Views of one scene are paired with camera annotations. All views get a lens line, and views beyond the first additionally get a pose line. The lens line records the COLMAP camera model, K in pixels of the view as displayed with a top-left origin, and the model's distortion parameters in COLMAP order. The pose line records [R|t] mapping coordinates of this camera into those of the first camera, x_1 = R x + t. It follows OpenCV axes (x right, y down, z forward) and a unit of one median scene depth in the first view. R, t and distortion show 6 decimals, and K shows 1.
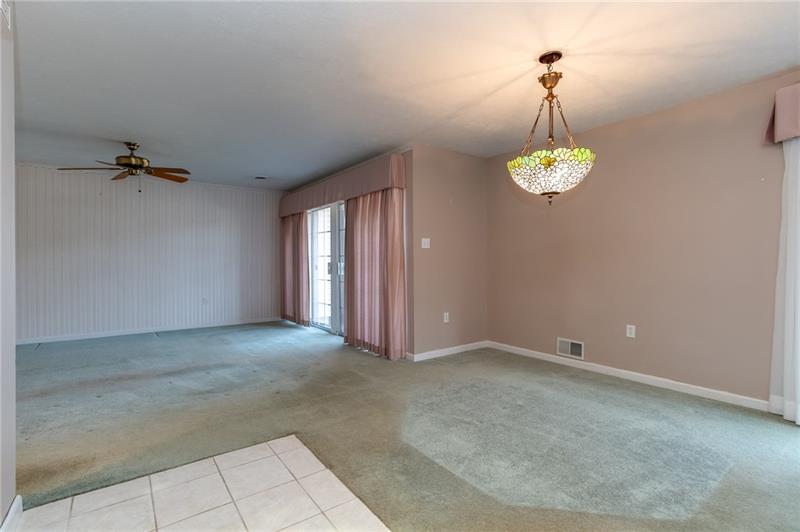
lens RADIAL K [[379.9, 0, 390.0], [0, 379.9, 265.3], [0, 0, 1]] dist [0.003215, 0.000565]
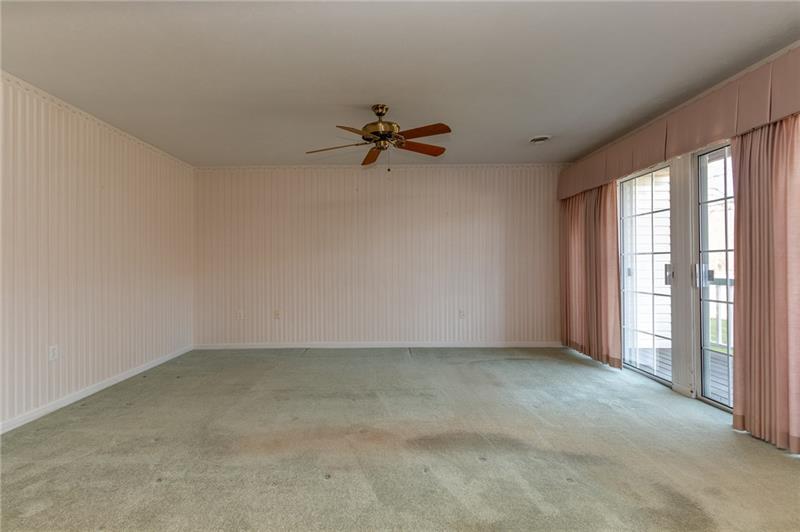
lens RADIAL K [[373.5, 0, 384.9], [0, 373.5, 263.9], [0, 0, 1]] dist [-0.000272, -0.000738]
pose [[0.812010, -0.004525, -0.583626, -0.238407], [-0.000412, 0.999965, -0.008325, -0.003526], [0.583643, 0.007000, 0.811980, 0.404070]]
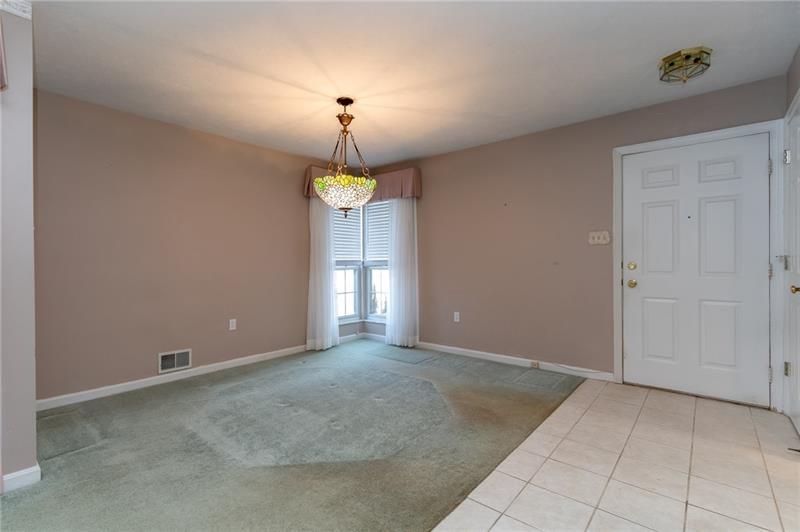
lens RADIAL K [[373.5, 0, 384.9], [0, 373.5, 263.9], [0, 0, 1]] dist [-0.000272, -0.000738]
pose [[-0.235843, 0.000879, 0.971791, -0.464463], [0.018160, 0.999829, 0.003503, -0.004178], [-0.971622, 0.018474, -0.235818, 0.667158]]
